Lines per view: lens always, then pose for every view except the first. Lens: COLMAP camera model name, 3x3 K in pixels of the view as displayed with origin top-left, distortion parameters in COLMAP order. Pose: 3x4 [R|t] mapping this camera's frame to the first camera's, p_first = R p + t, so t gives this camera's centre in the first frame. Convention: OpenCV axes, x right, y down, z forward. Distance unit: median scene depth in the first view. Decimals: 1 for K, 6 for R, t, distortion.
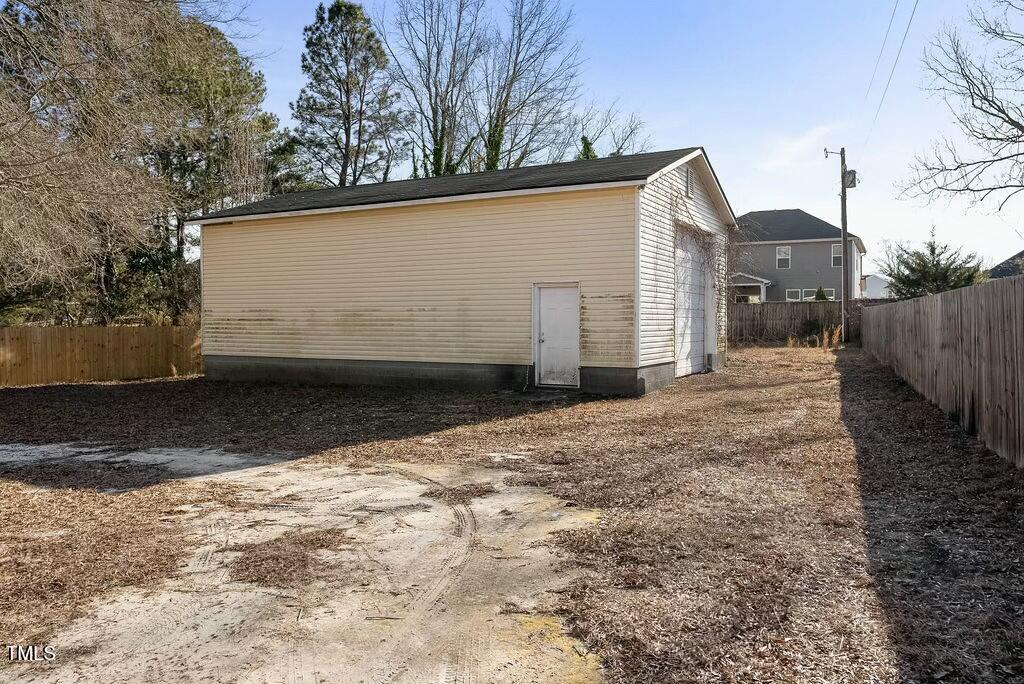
lens RADIAL K [[768.7, 0, 512.1], [0, 768.7, 338.2], [0, 0, 1]] dist [-0.003512, -0.001172]
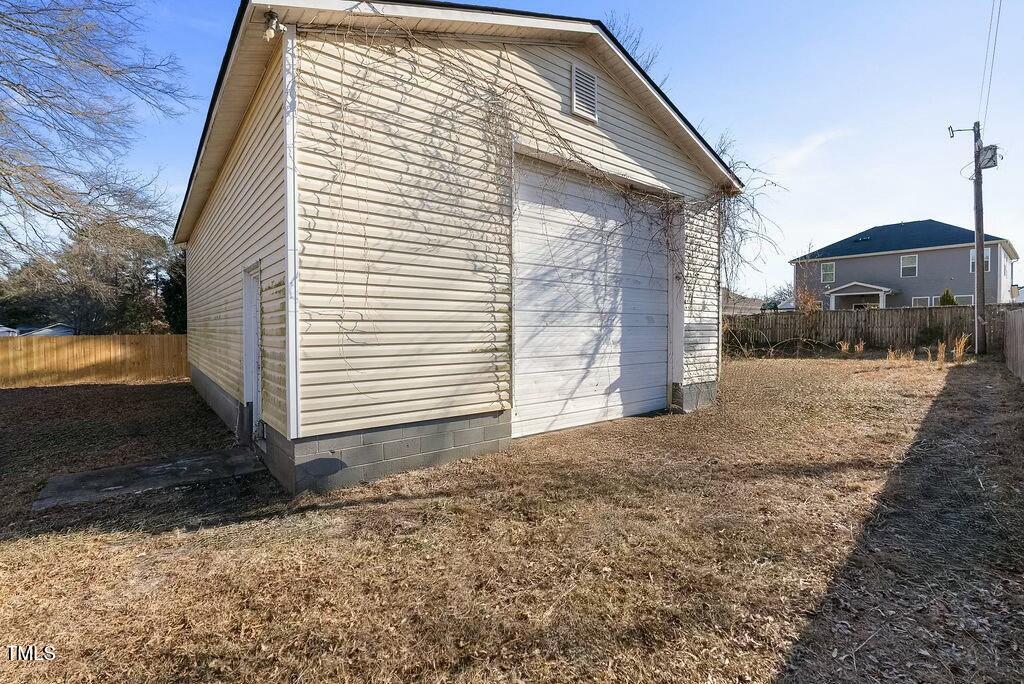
lens RADIAL K [[463.9, 0, 512.2], [0, 463.9, 334.7], [0, 0, 1]] dist [0.001010, 0.000546]
pose [[0.920906, 0.004522, -0.389759, 0.164145], [-0.007153, 0.999960, -0.005299, -0.009775], [0.389720, 0.007668, 0.920902, 0.340611]]
